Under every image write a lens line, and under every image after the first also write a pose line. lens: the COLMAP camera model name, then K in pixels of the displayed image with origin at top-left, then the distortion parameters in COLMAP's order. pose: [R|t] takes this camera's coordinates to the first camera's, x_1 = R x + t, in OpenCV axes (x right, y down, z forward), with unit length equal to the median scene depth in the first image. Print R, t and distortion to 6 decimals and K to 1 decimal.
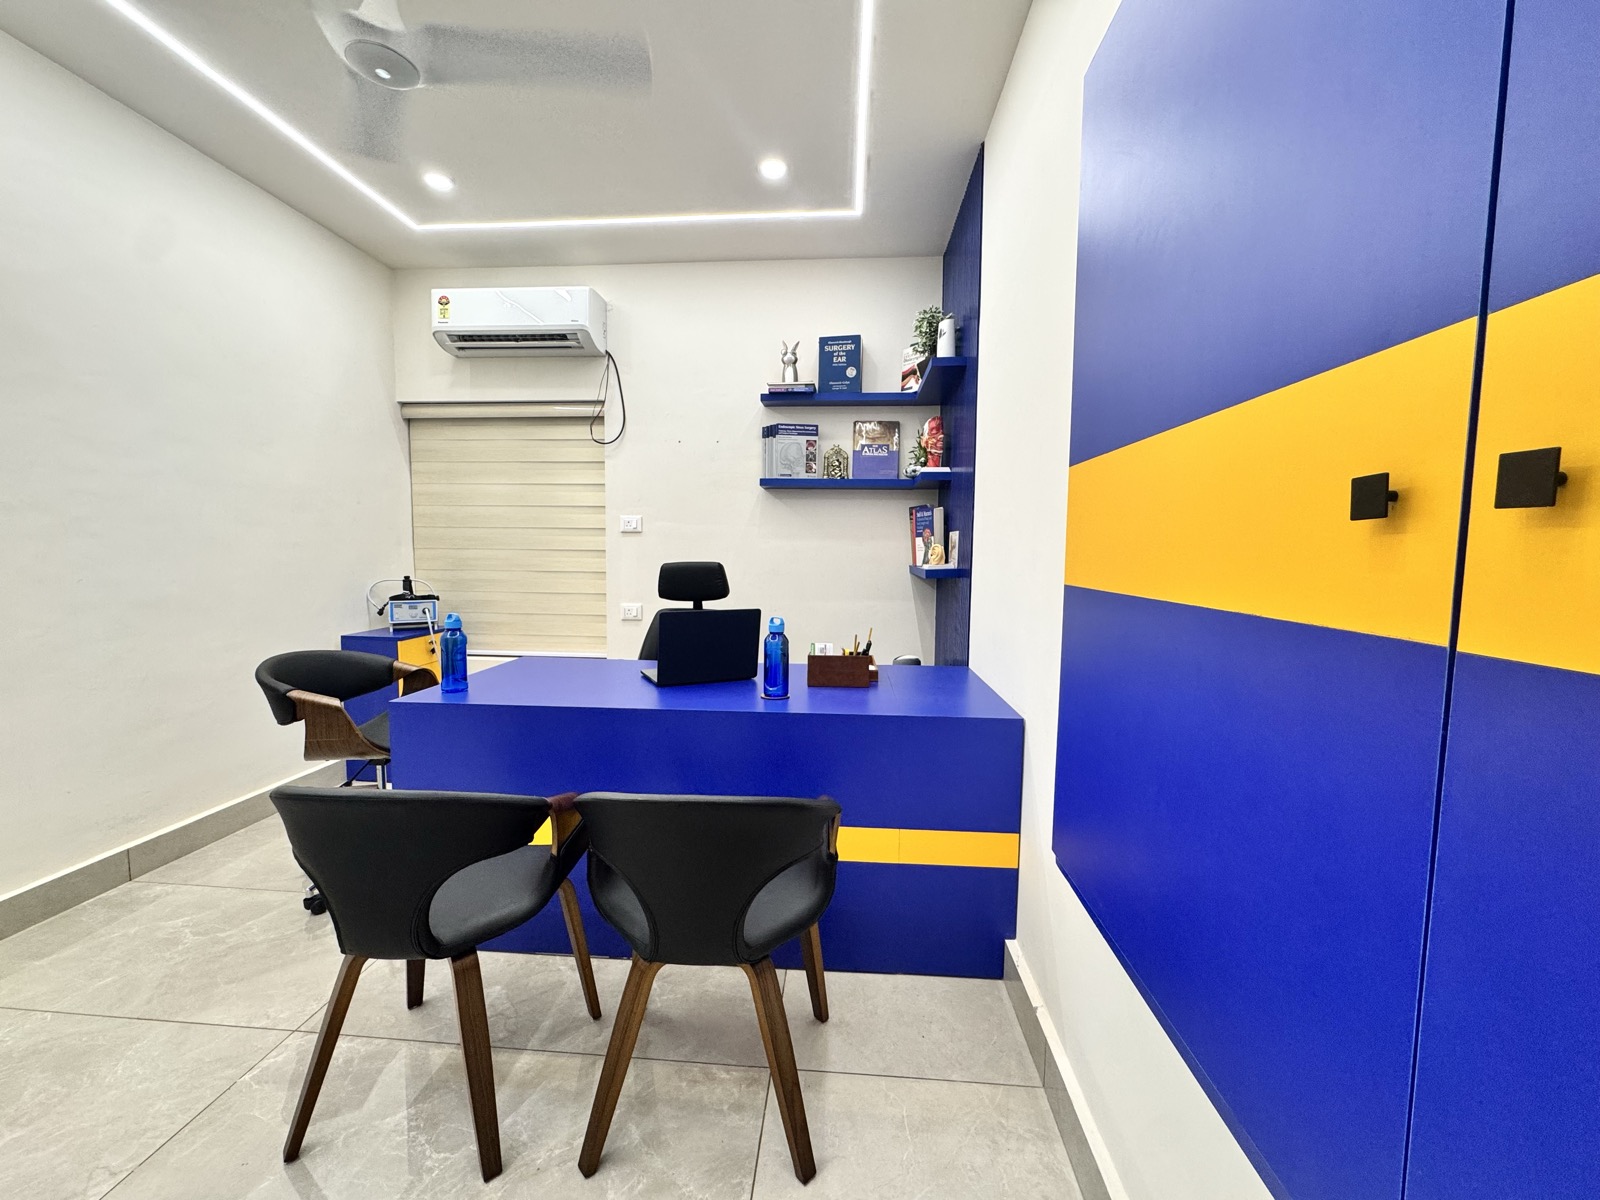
lens RADIAL K [[641.3, 0, 800.0], [0, 641.3, 600.0], [0, 0, 1]] dist [-0.000898, -0.000269]
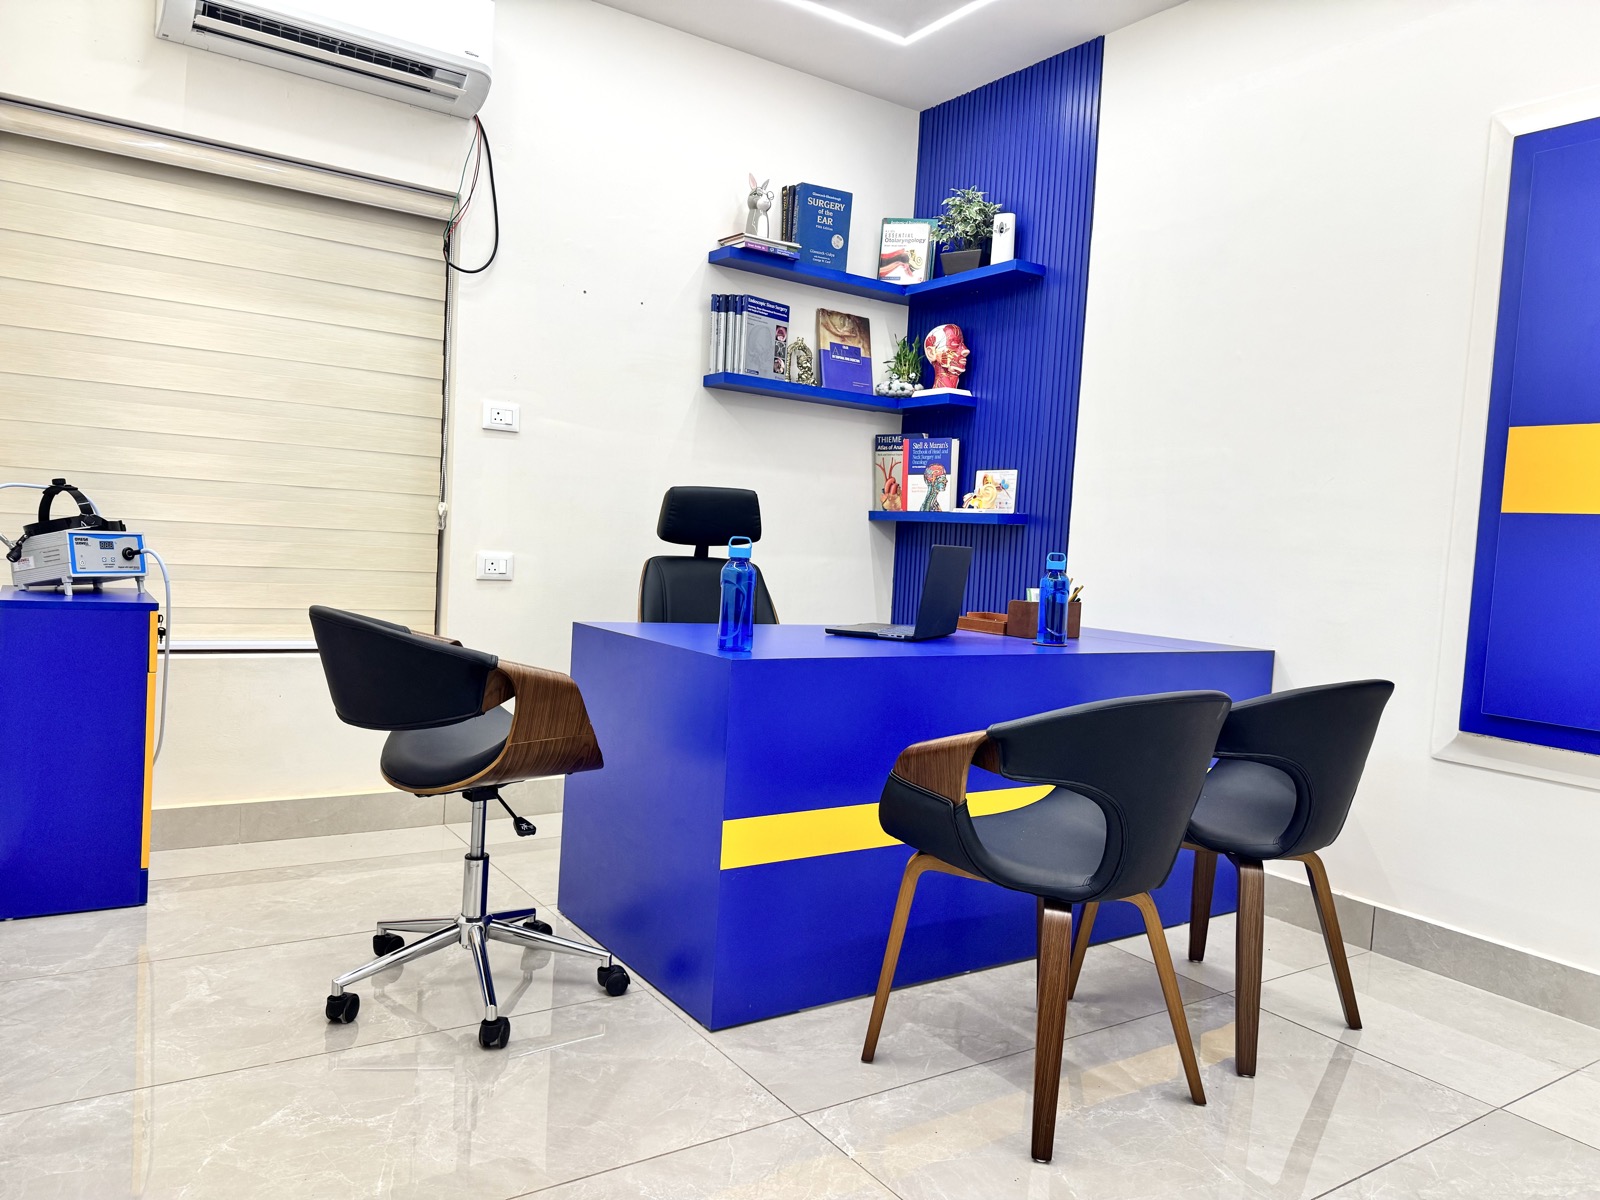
lens RADIAL K [[1119.9, 0, 800.5], [0, 1119.9, 611.8], [0, 0, 1]] dist [0.069740, -0.076658]
pose [[0.780149, -0.005599, 0.625569, -0.744029], [0.000111, 0.999961, 0.008811, 0.054493], [-0.625594, -0.006804, 0.780119, 0.018930]]
